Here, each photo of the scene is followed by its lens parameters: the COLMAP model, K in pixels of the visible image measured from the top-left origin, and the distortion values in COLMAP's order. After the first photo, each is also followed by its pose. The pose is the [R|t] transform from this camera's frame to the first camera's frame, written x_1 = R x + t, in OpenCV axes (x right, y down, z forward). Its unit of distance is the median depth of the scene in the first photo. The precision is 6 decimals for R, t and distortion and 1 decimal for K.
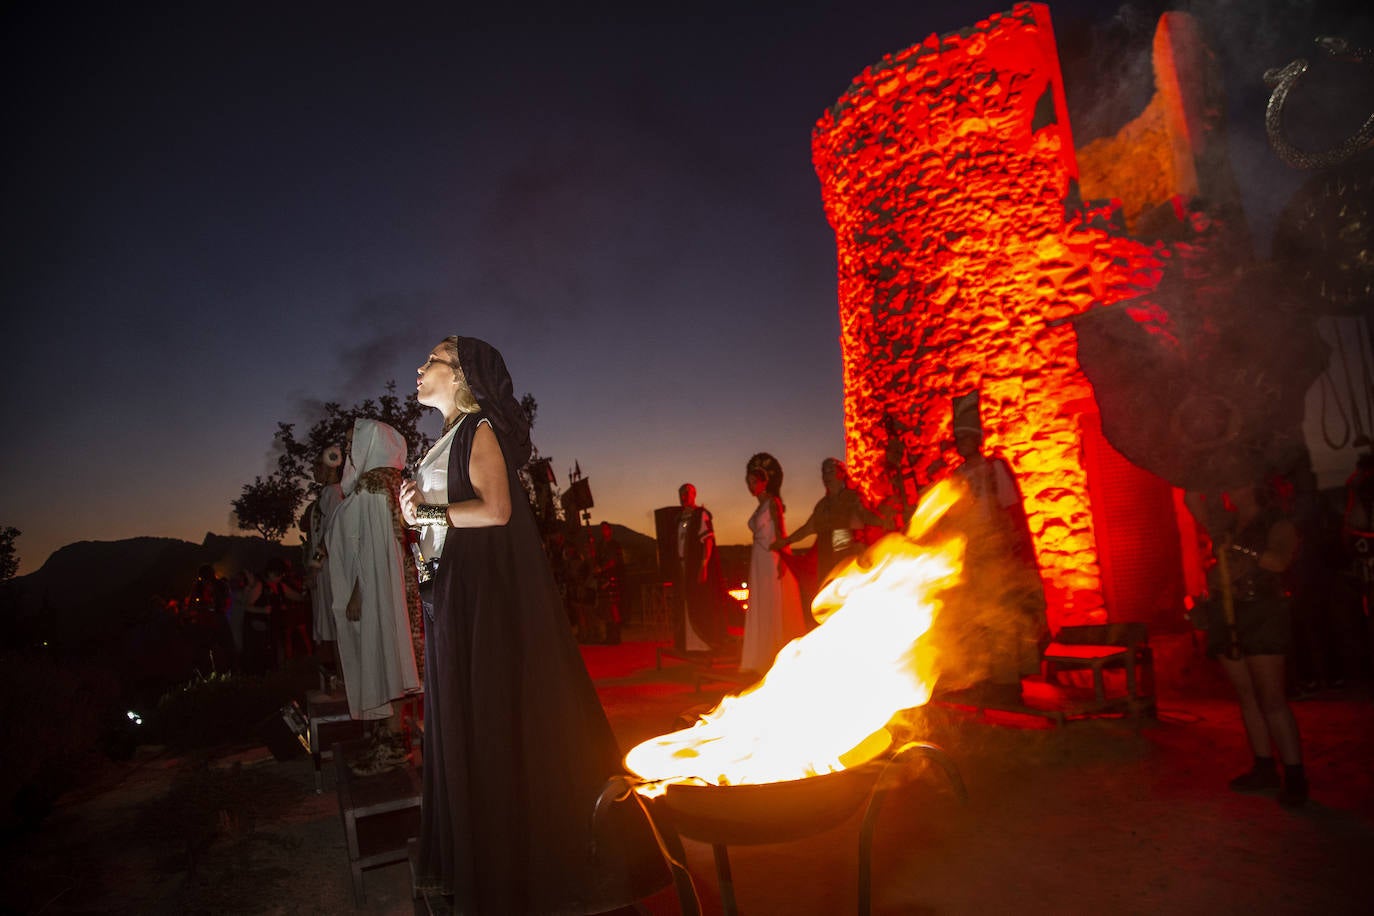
lens RADIAL K [[903.0, 0, 687.0], [0, 903.0, 458.0], [0, 0, 1]] dist [-0.137487, 0.067484]
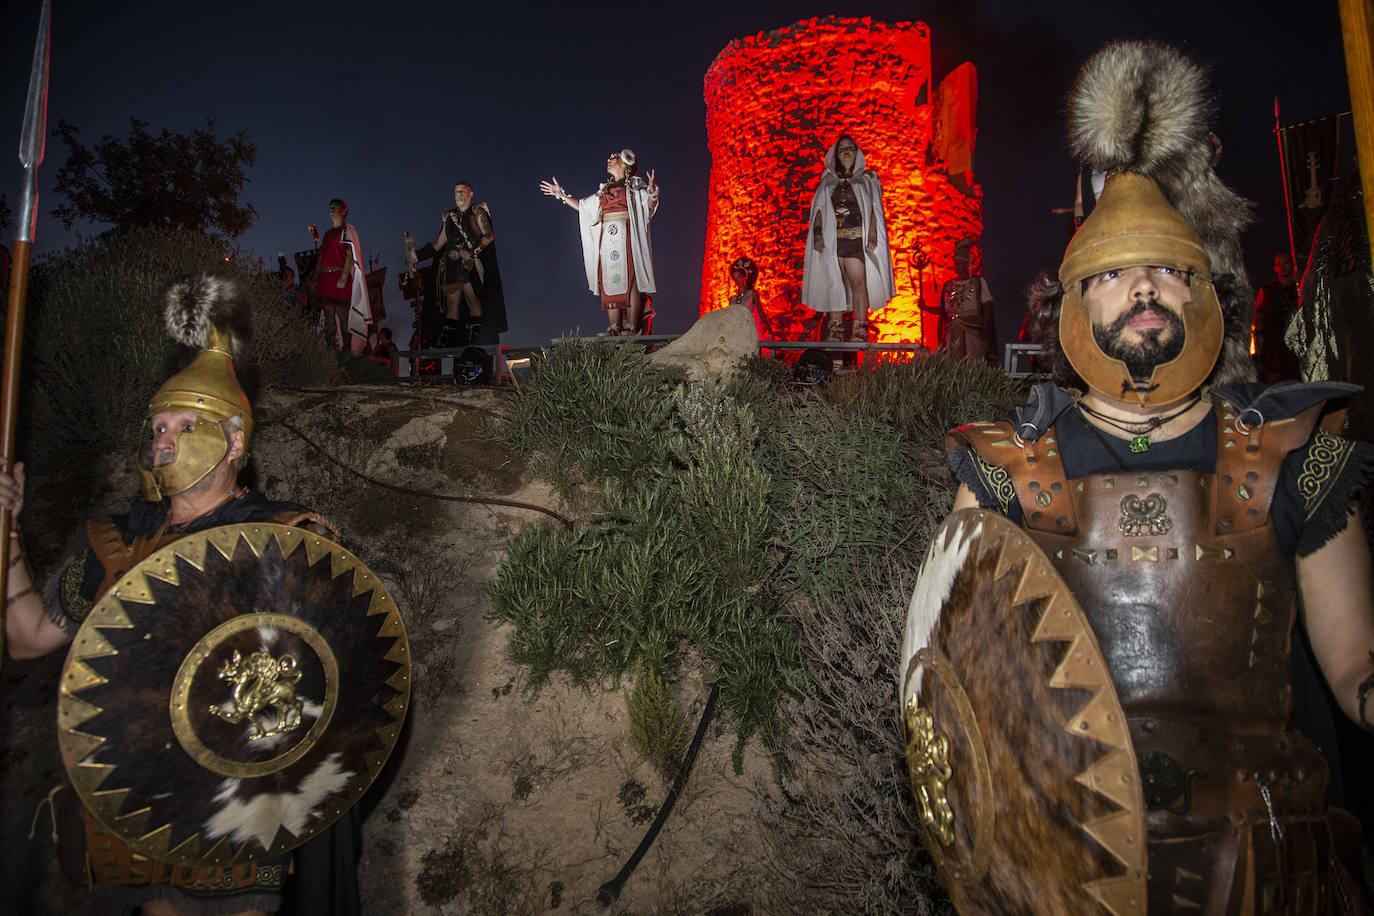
lens RADIAL K [[903.0, 0, 687.0], [0, 903.0, 458.0], [0, 0, 1]] dist [-0.137487, 0.067484]
pose [[0.775202, 0.120687, 0.620077, -0.810049], [-0.161991, 0.986737, 0.010466, 0.301941], [-0.610590, -0.108560, 0.784471, -0.068688]]
